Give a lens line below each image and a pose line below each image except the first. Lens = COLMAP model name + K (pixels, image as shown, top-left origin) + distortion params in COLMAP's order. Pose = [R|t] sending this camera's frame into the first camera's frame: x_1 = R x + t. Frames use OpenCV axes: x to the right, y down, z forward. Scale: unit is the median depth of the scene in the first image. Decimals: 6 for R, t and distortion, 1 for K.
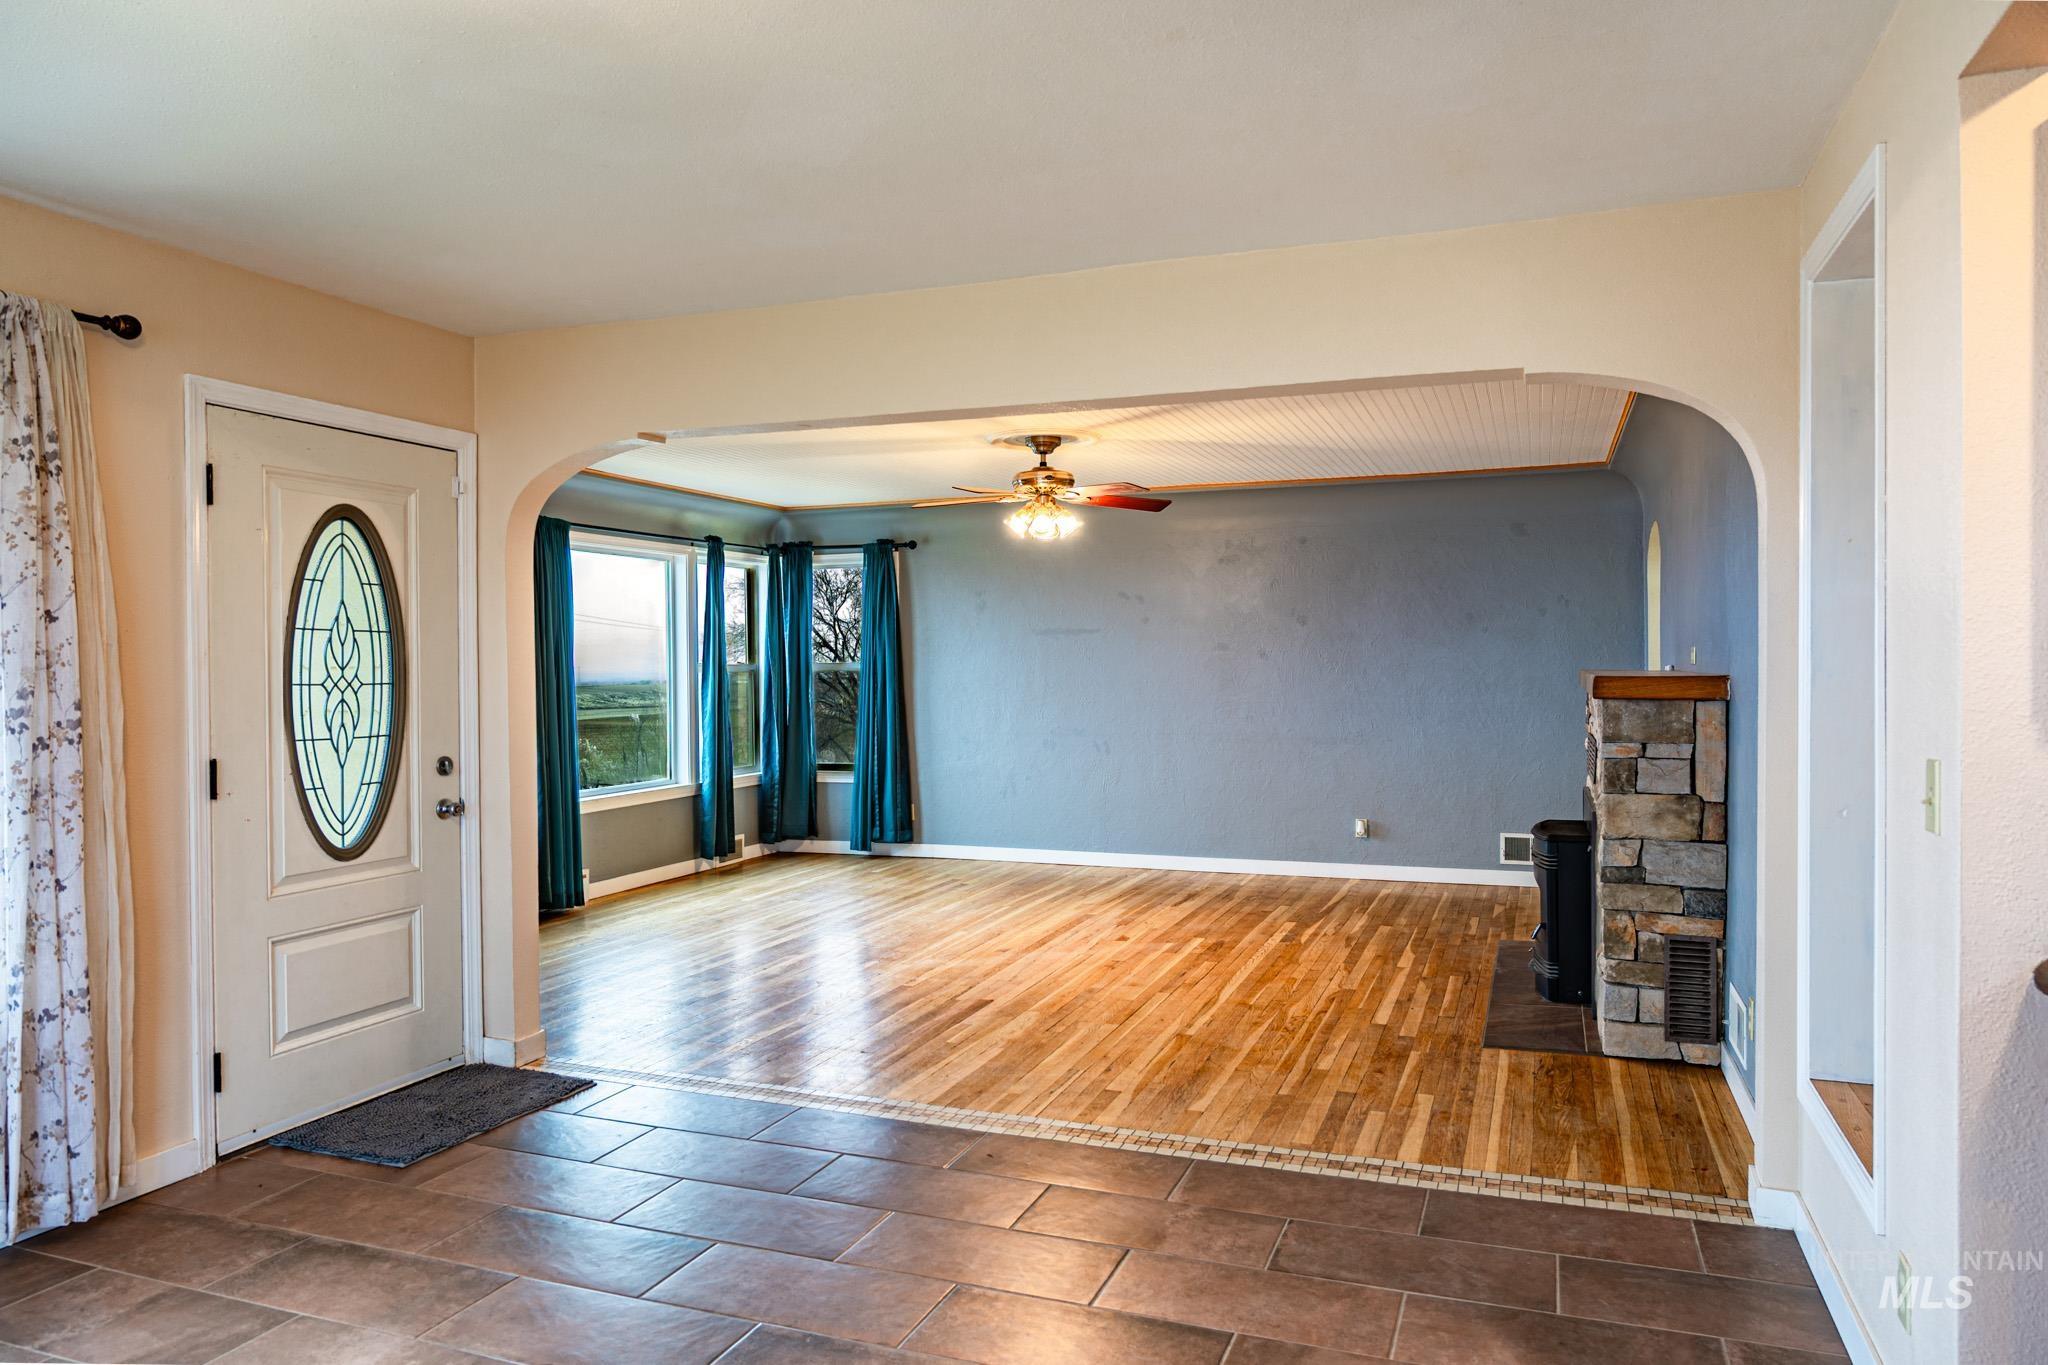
lens RADIAL K [[1374.9, 0, 1024.0], [0, 1374.9, 682.5], [0, 0, 1]] dist [-0.003946, 0.000668]
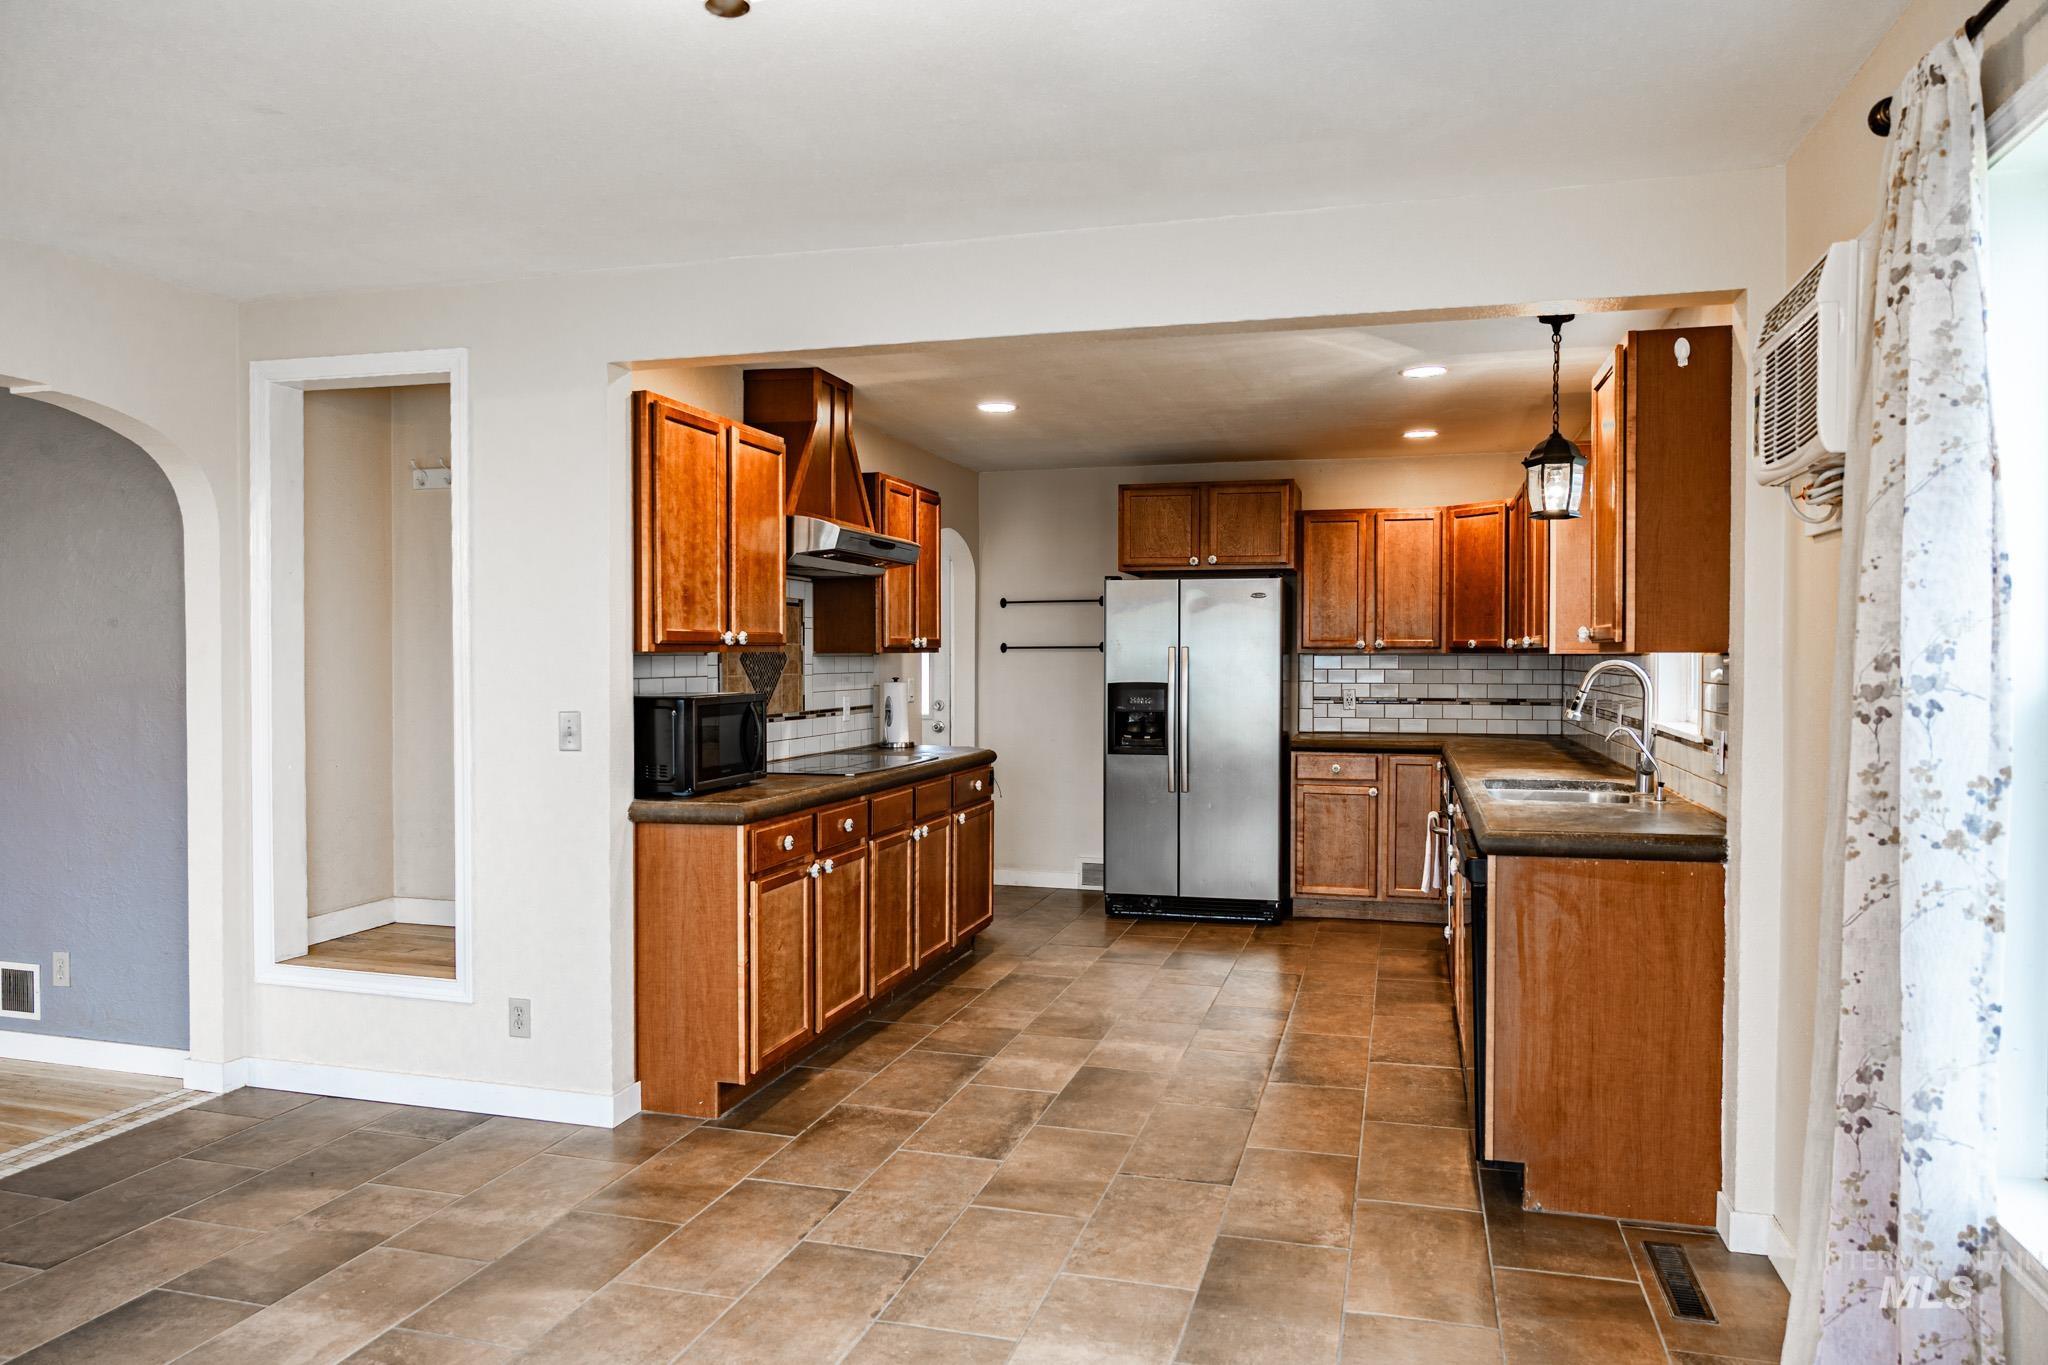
lens RADIAL K [[1355.4, 0, 1024.0], [0, 1355.4, 682.5], [0, 0, 1]] dist [-0.010492, 0.001250]
pose [[-0.086313, -0.015076, 0.996154, -0.729820], [0.011678, 0.999801, 0.016144, -0.004021], [-0.996200, 0.013027, -0.086120, 0.321943]]
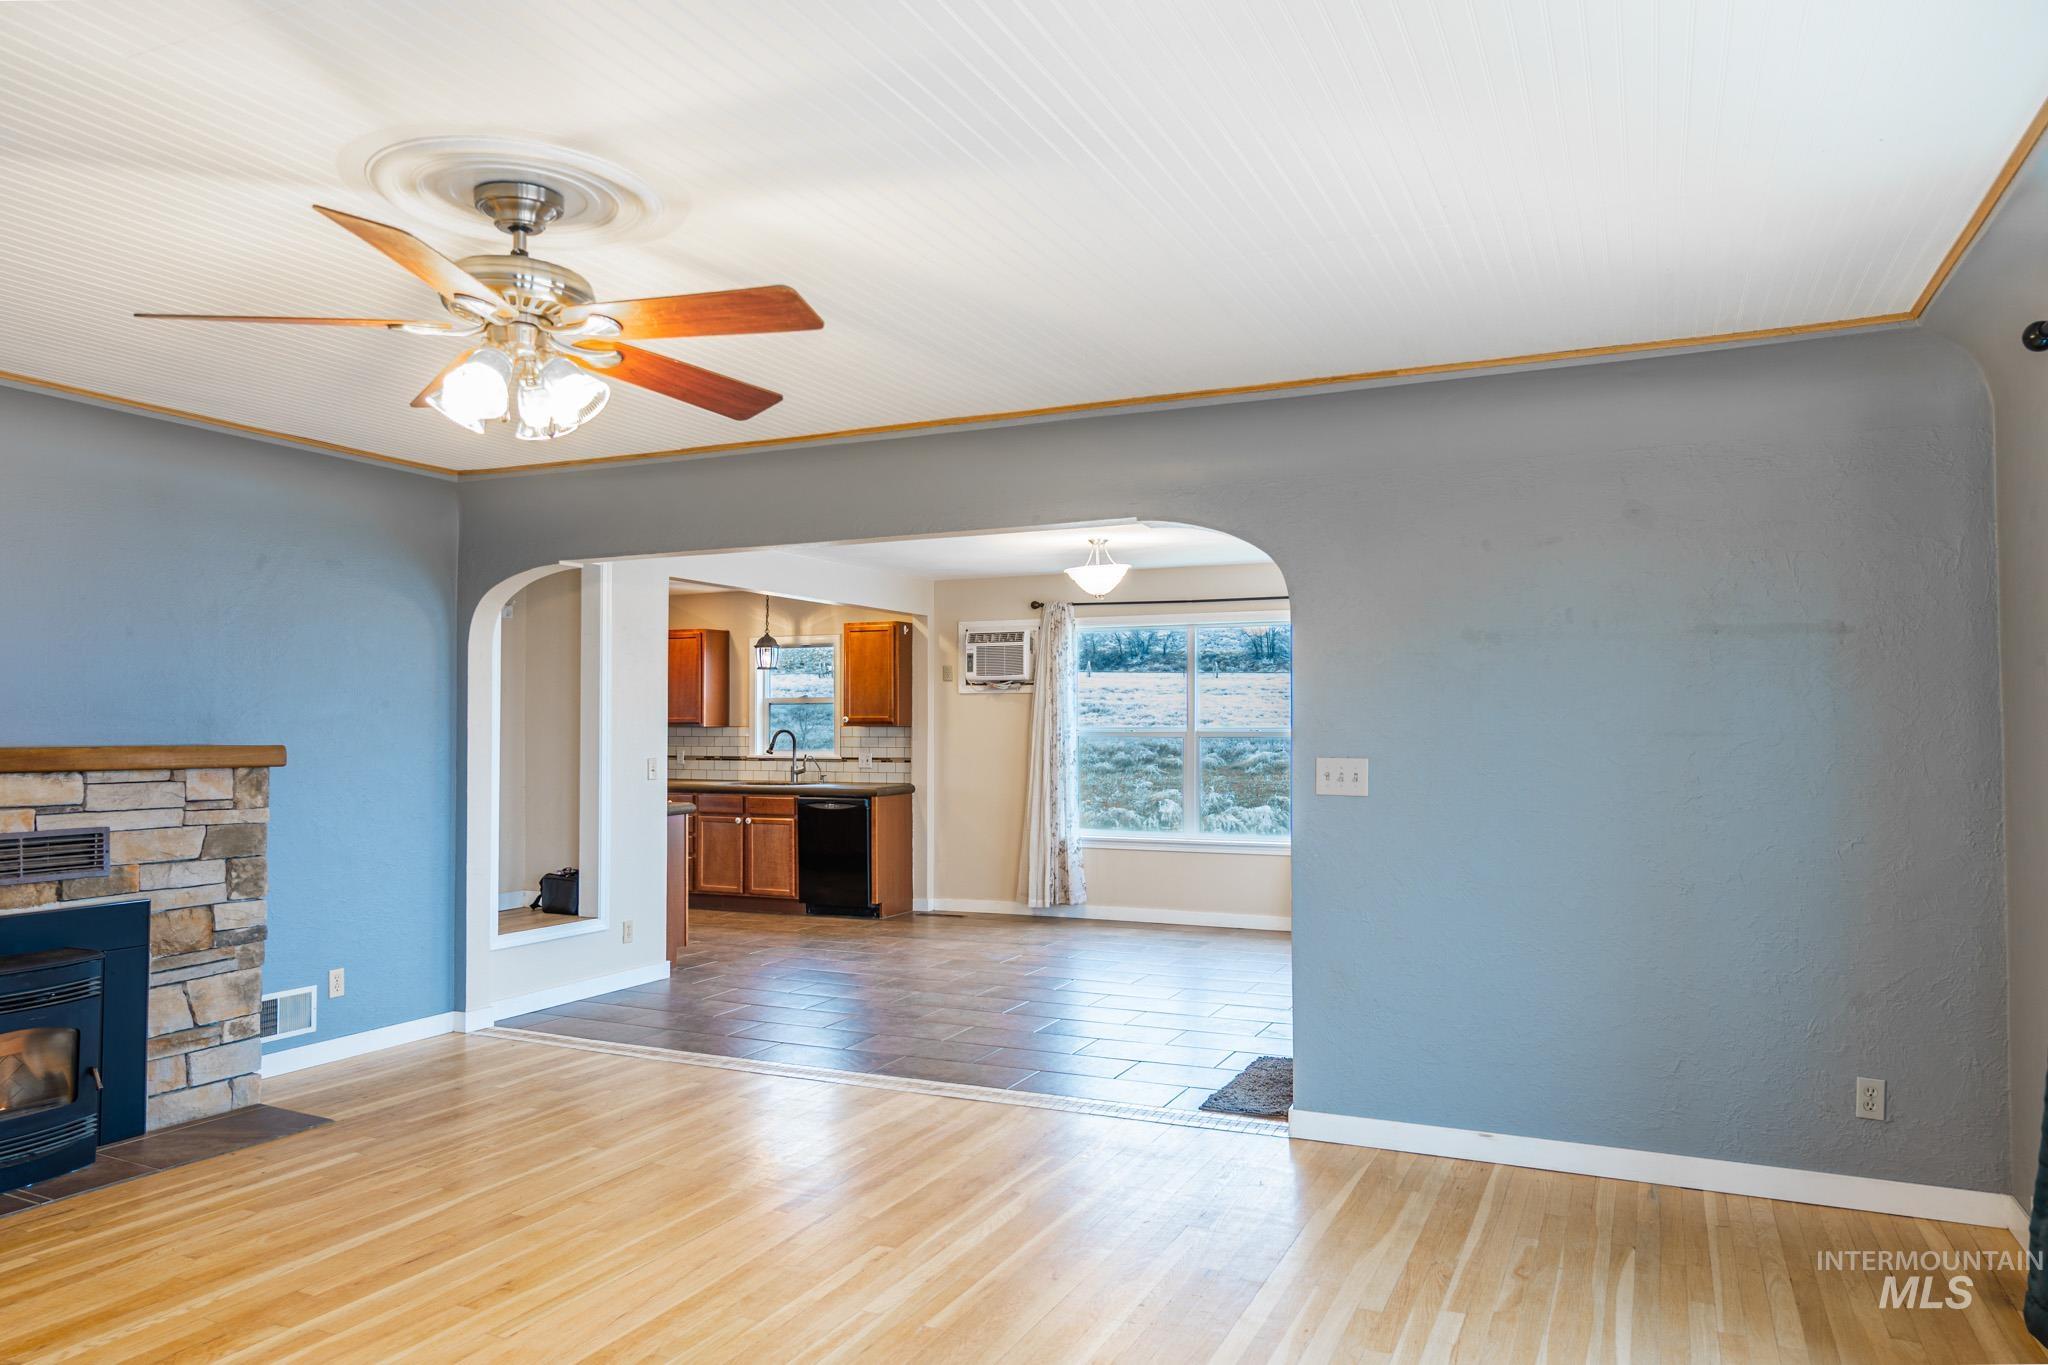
lens RADIAL K [[1355.4, 0, 1024.0], [0, 1355.4, 682.5], [0, 0, 1]] dist [-0.010492, 0.001250]
pose [[-0.997496, 0.008748, 0.070180, -0.309826], [0.007327, 0.999763, -0.020476, -0.035441], [-0.070343, -0.019910, -0.997324, 2.595451]]
